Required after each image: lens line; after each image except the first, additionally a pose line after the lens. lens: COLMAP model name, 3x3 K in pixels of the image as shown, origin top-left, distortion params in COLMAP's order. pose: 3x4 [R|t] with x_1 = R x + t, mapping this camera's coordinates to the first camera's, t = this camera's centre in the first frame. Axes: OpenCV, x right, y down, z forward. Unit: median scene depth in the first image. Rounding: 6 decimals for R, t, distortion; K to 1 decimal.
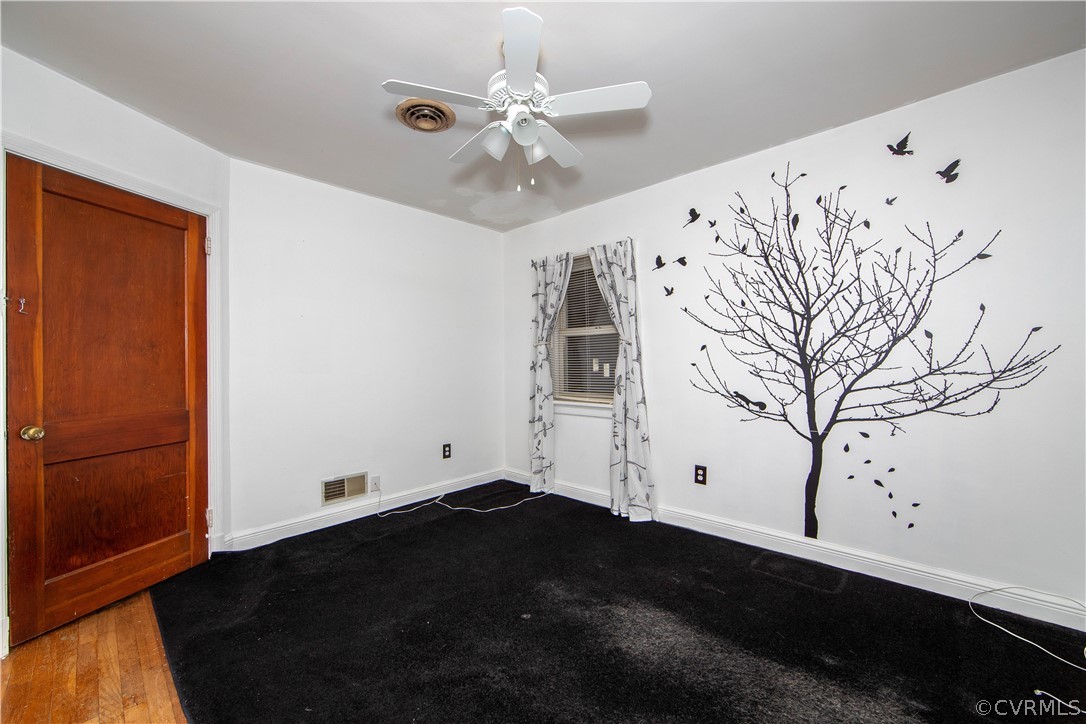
lens RADIAL K [[428.3, 0, 539.1], [0, 428.3, 360.8], [0, 0, 1]] dist [-0.009350, 0.000516]
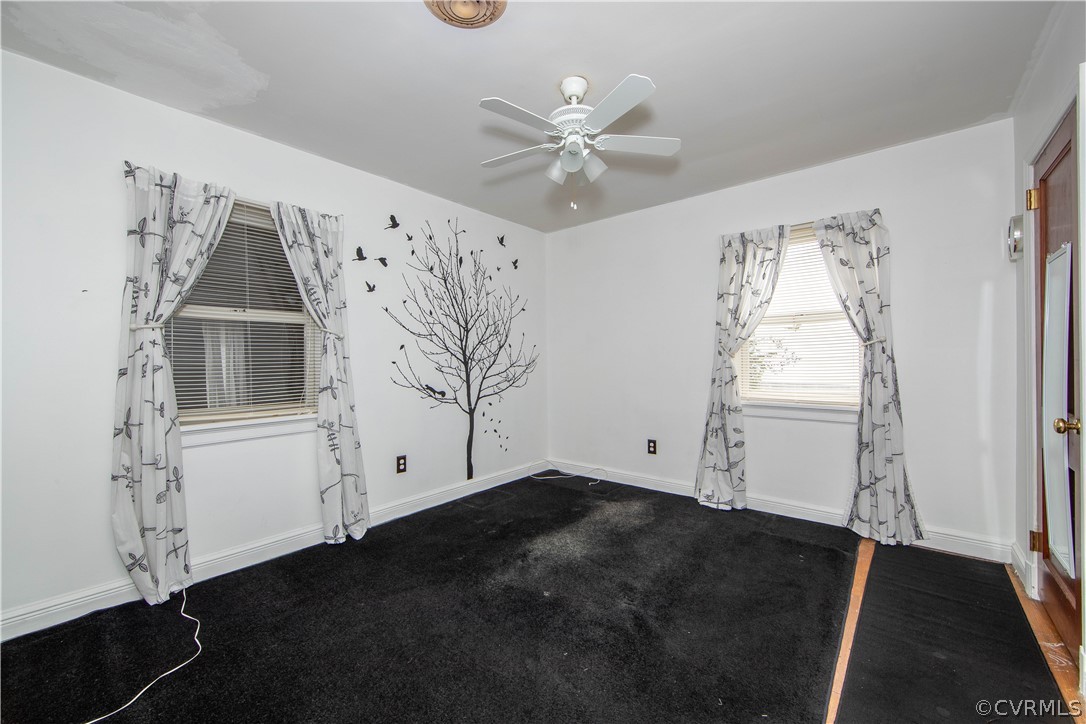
lens RADIAL K [[428.3, 0, 539.1], [0, 428.3, 362.6], [0, 0, 1]] dist [-0.009350, 0.000516]
pose [[-0.045737, 0.003639, 0.998947, -0.832168], [0.006007, 0.999976, -0.003368, 0.016522], [-0.998935, 0.005847, -0.045758, 0.803327]]
